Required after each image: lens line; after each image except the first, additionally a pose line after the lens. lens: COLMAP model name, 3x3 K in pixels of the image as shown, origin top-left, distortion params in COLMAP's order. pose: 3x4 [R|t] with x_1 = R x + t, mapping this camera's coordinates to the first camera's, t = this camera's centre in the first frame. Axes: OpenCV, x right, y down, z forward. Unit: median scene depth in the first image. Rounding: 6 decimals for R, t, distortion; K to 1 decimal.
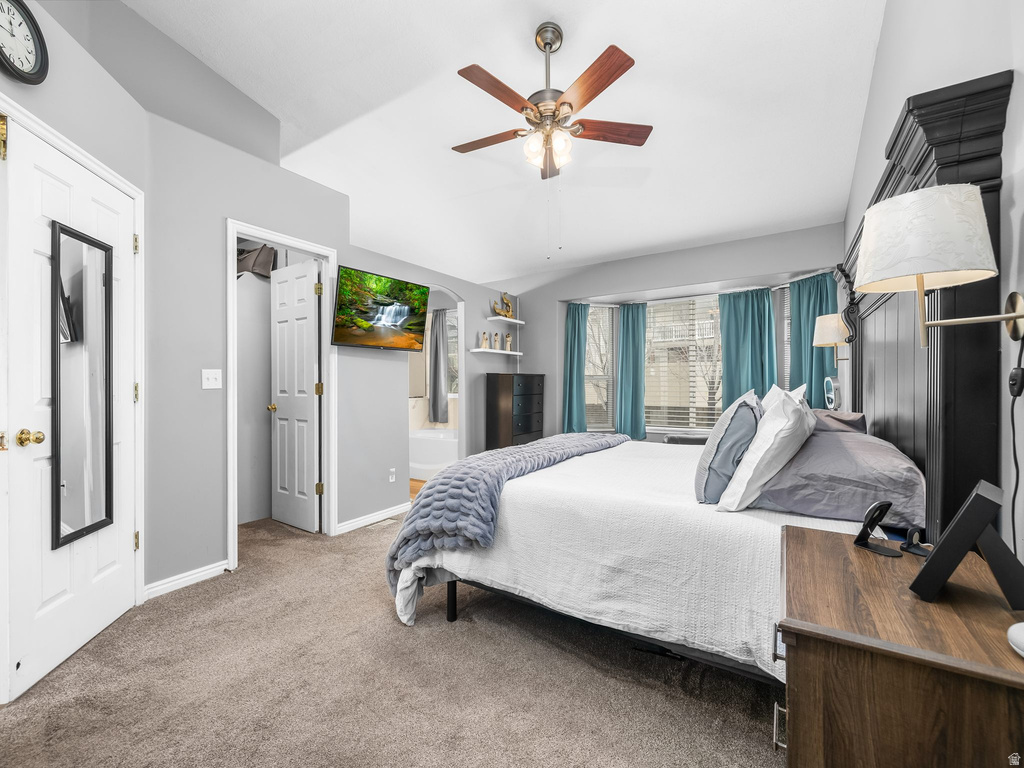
lens RADIAL K [[432.8, 0, 510.3], [0, 432.8, 383.2], [0, 0, 1]] dist [0.002387, 0.000286]
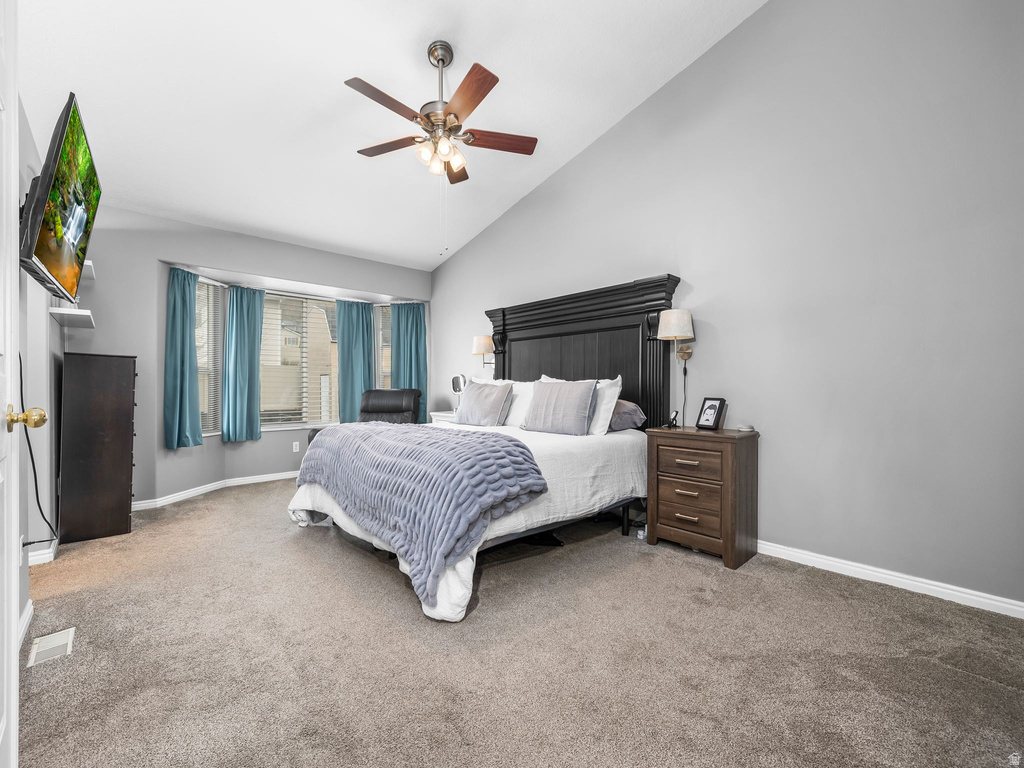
lens RADIAL K [[432.8, 0, 510.3], [0, 432.8, 383.2], [0, 0, 1]] dist [0.002387, 0.000286]
pose [[0.252279, 0.016539, 0.967513, -0.719016], [-0.001469, 0.999859, -0.016709, 0.042536], [-0.967653, 0.002794, 0.252268, 0.425584]]
